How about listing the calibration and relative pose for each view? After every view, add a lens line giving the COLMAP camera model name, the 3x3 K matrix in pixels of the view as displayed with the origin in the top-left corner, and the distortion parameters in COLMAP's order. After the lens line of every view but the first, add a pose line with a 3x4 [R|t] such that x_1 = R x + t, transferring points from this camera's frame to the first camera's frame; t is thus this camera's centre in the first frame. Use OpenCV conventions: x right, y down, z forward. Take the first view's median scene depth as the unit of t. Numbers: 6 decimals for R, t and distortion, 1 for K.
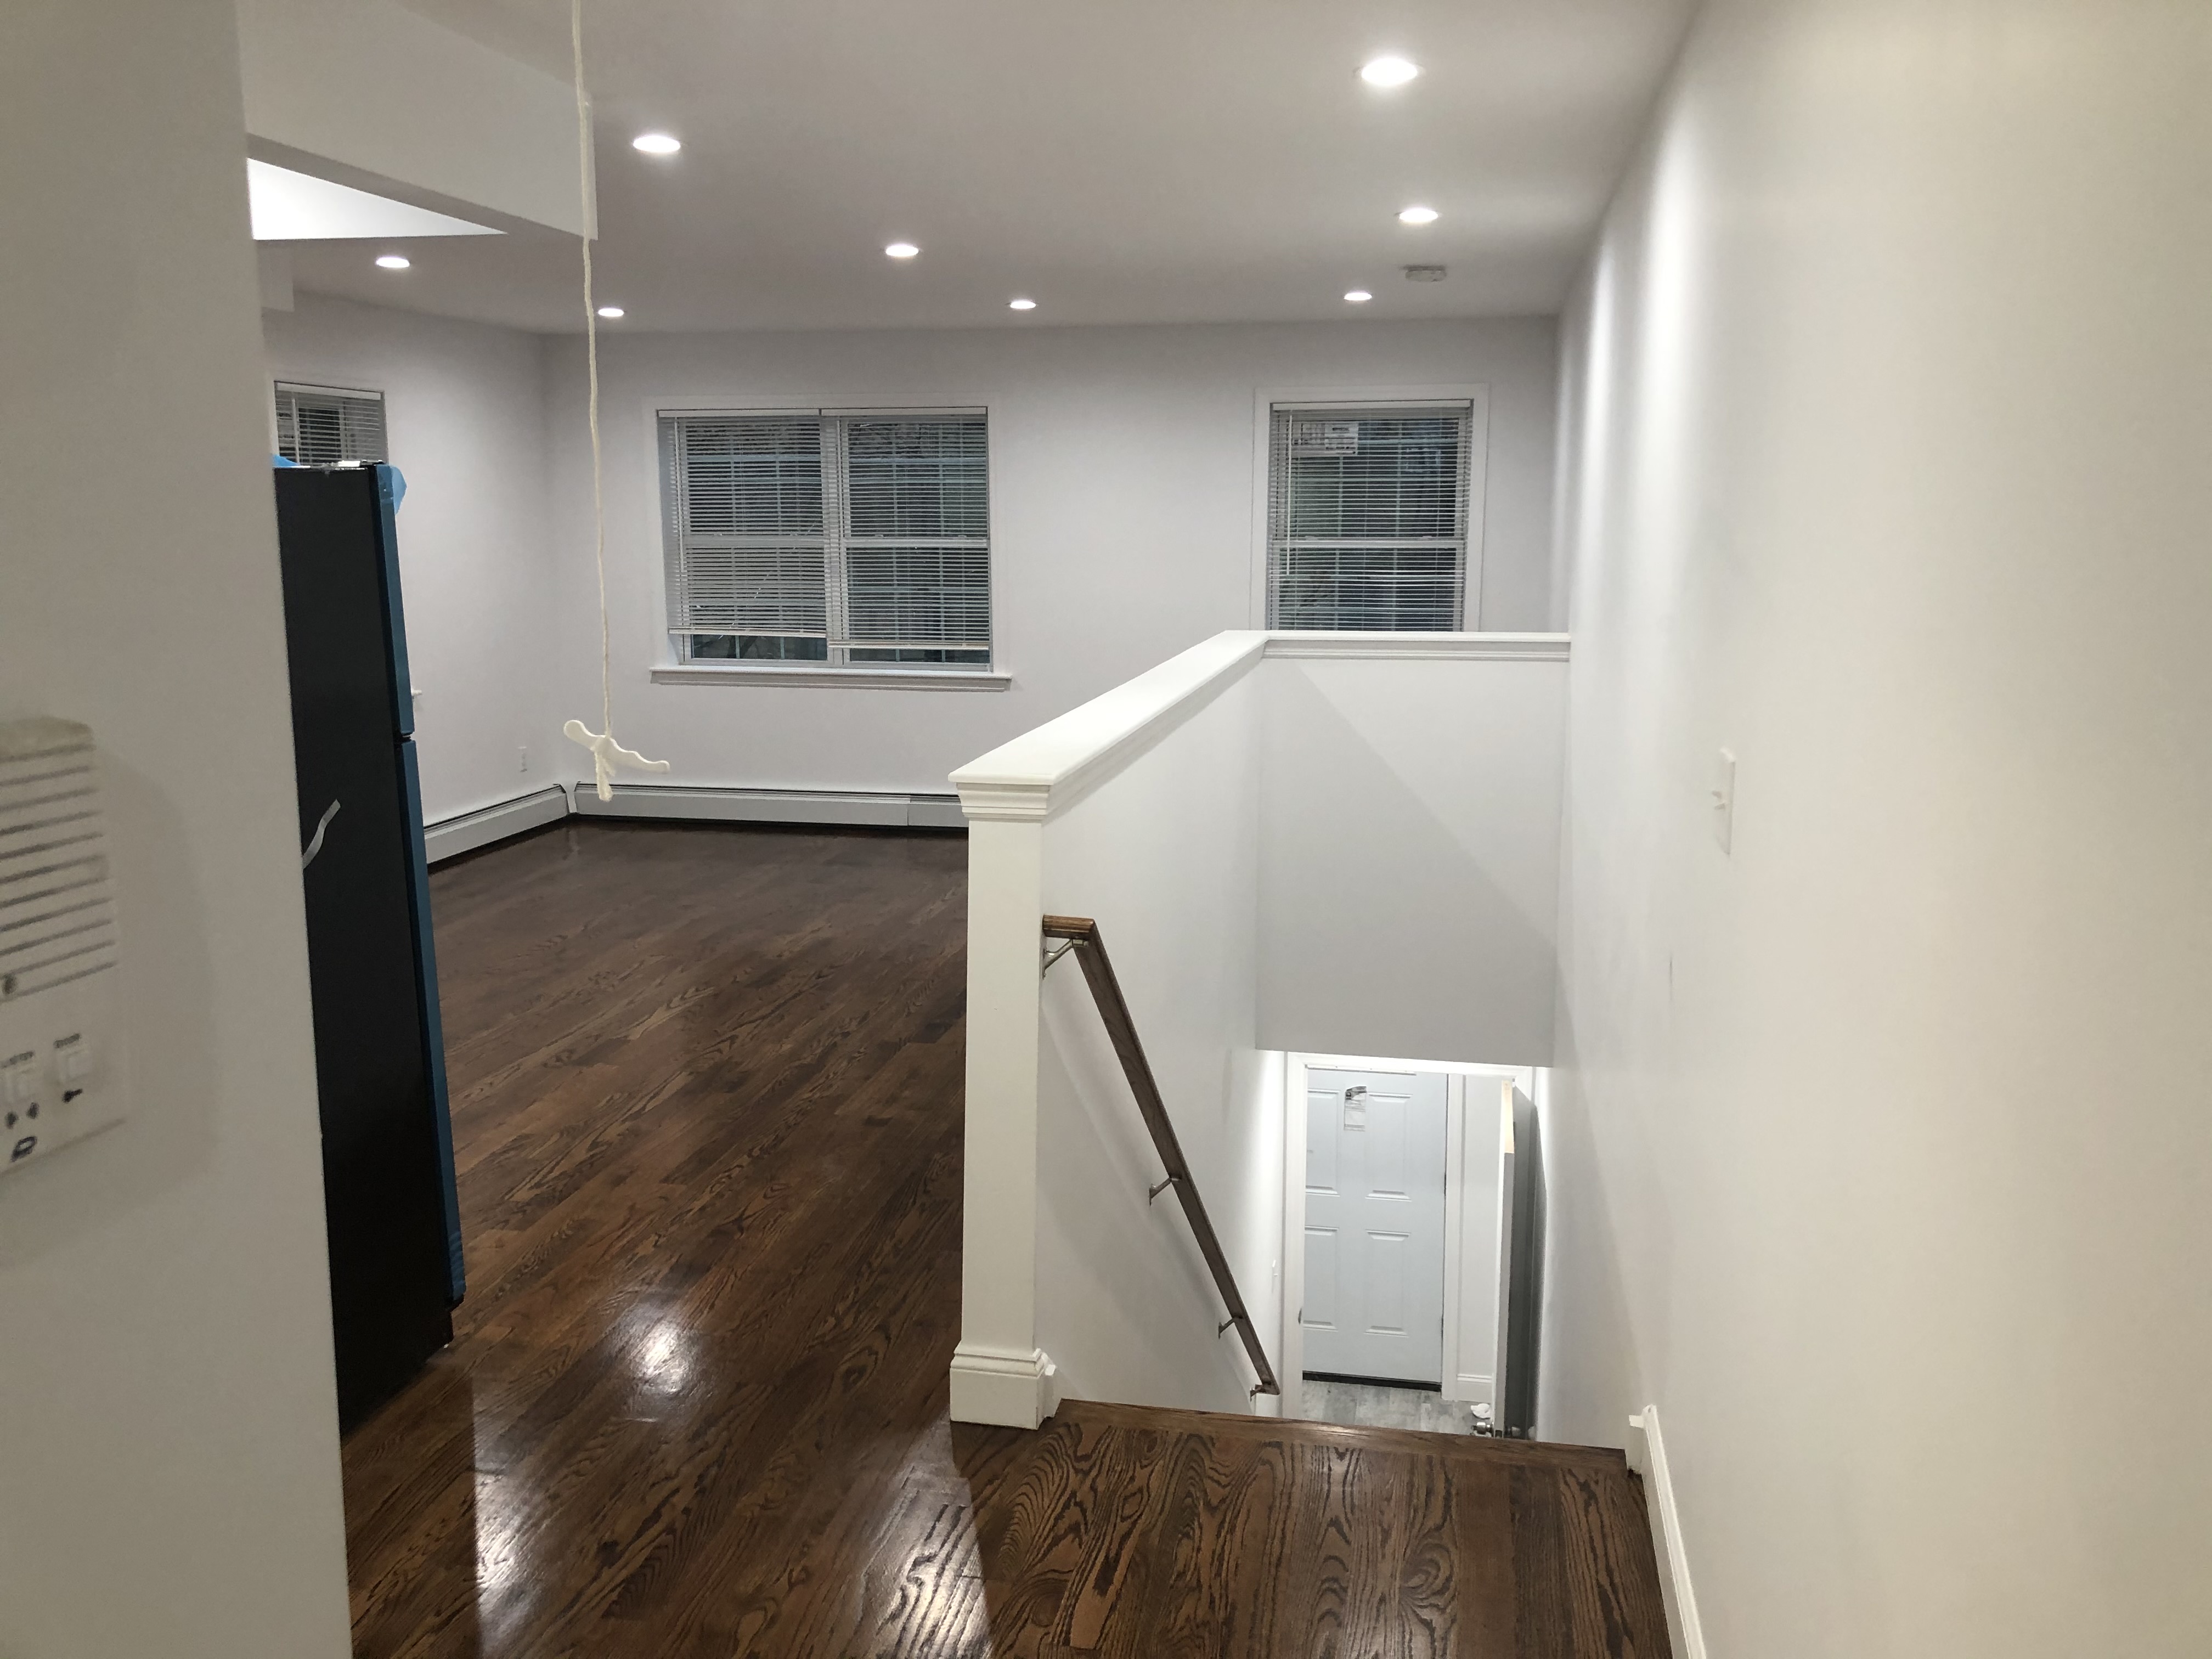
lens RADIAL K [[1848.9, 0, 1106.0], [0, 1848.9, 829.5], [0, 0, 1]] dist [0.001143, 0.000429]
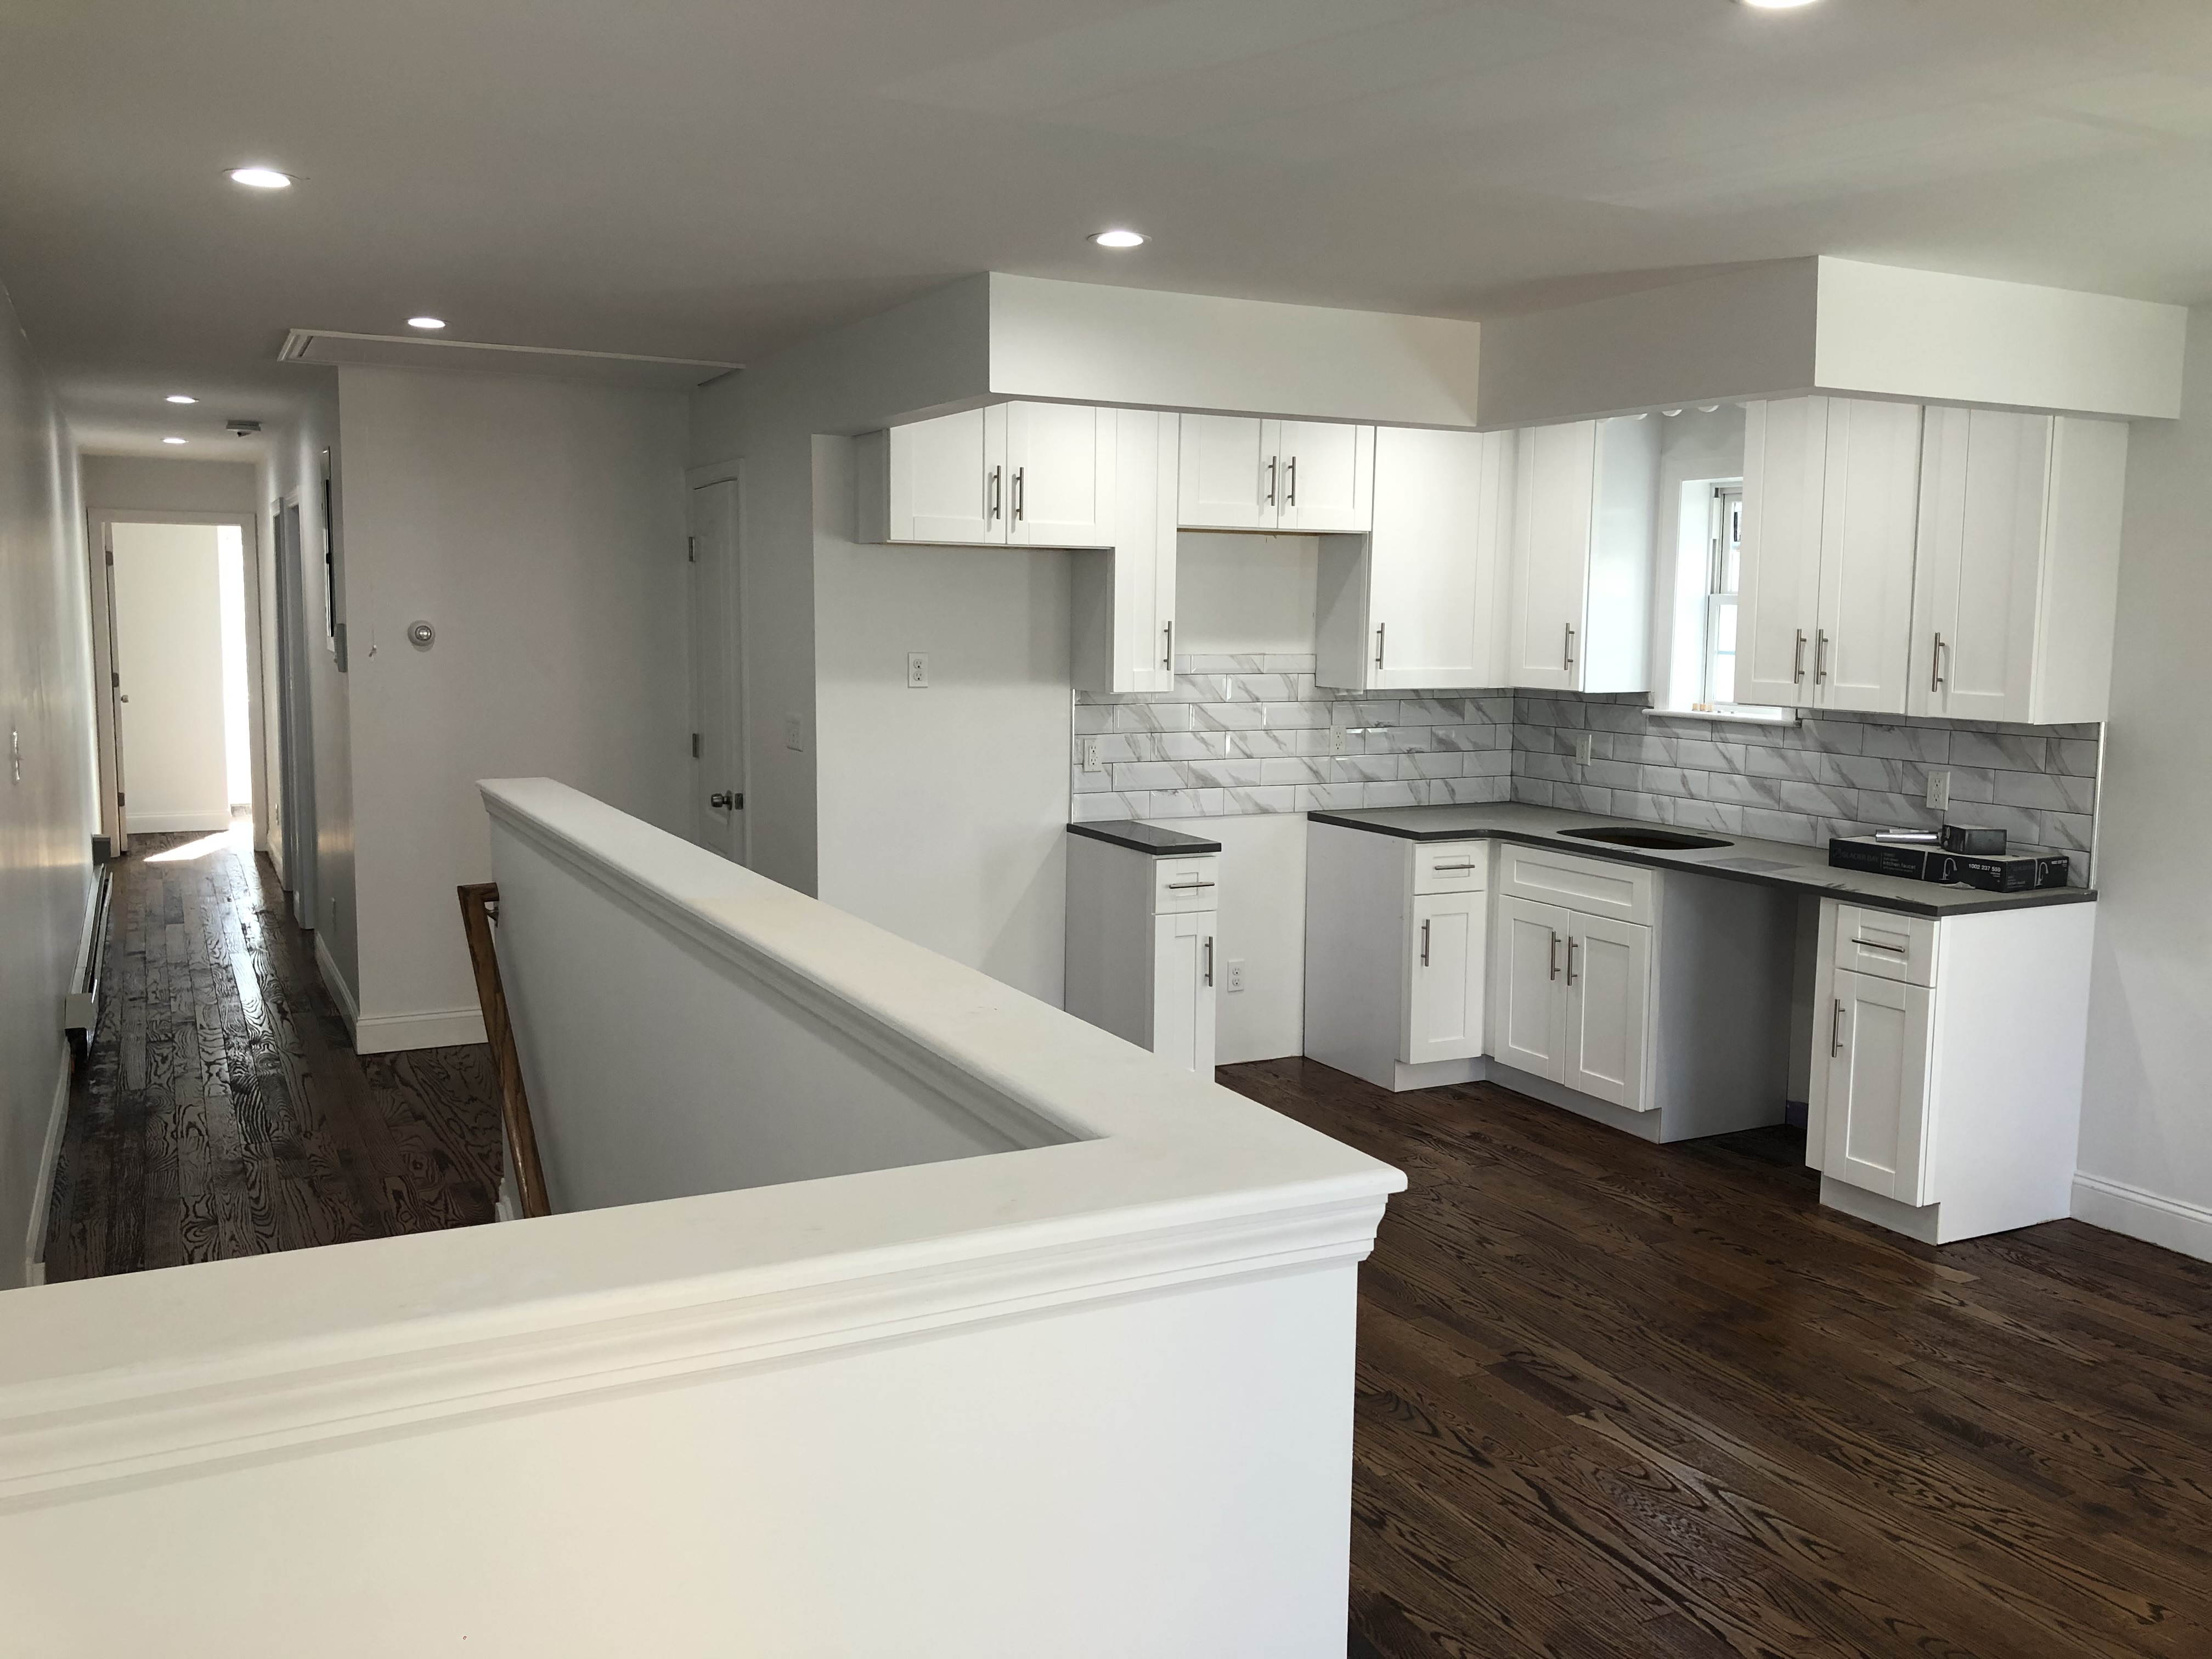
lens RADIAL K [[1848.9, 0, 1106.0], [0, 1848.9, 829.5], [0, 0, 1]] dist [0.001143, 0.000429]
pose [[-0.785815, 0.062751, -0.615270, 0.273826], [-0.120656, 0.960169, 0.252027, -0.238595], [0.606578, 0.272282, -0.746944, 1.345333]]
